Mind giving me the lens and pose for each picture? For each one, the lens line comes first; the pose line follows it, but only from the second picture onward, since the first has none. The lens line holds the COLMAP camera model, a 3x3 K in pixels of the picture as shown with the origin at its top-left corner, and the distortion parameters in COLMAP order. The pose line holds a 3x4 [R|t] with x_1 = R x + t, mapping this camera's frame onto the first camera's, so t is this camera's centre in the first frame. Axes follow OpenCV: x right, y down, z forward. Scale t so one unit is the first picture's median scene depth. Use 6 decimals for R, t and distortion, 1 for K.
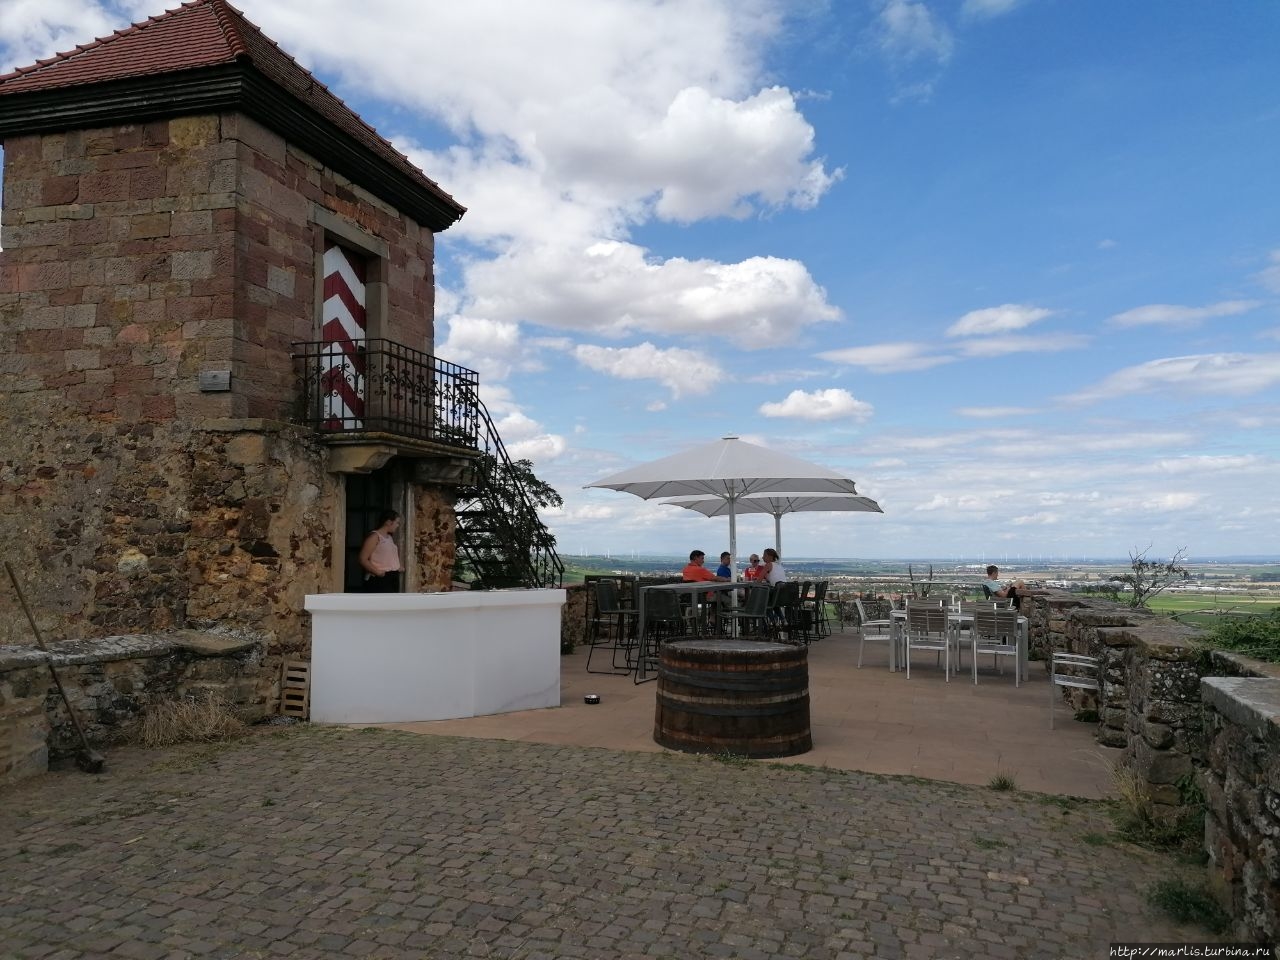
lens RADIAL K [[993.6, 0, 626.3], [0, 993.6, 468.9], [0, 0, 1]] dist [0.055107, -0.034927]
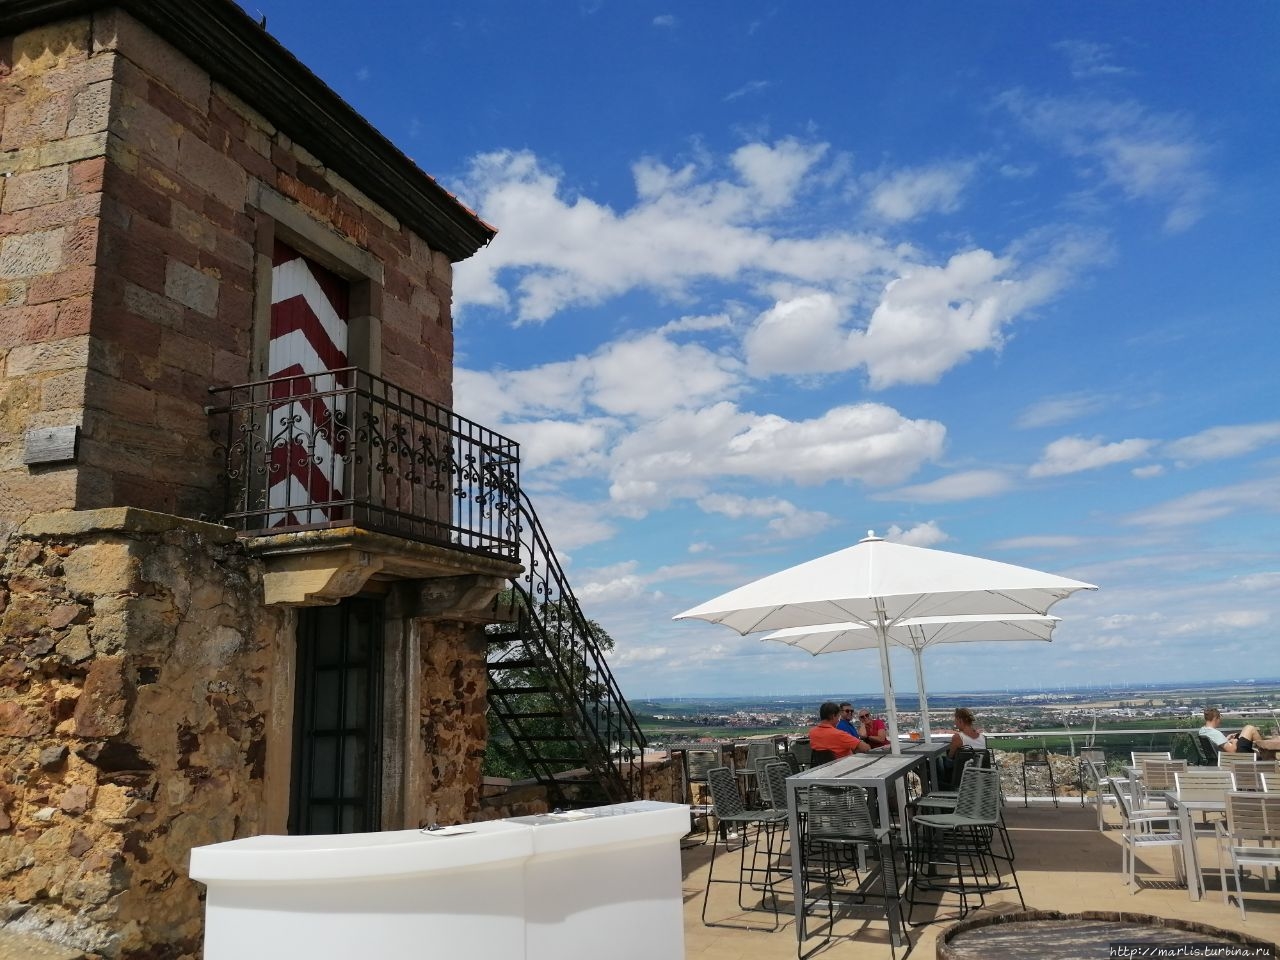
lens RADIAL K [[940.9, 0, 629.0], [0, 940.9, 453.9], [0, 0, 1]] dist [0.047165, -0.033500]
pose [[0.998961, -0.041427, -0.018998, -0.076243], [0.037798, 0.985984, -0.162504, 0.014137], [0.025464, 0.161617, 0.986525, 0.463217]]
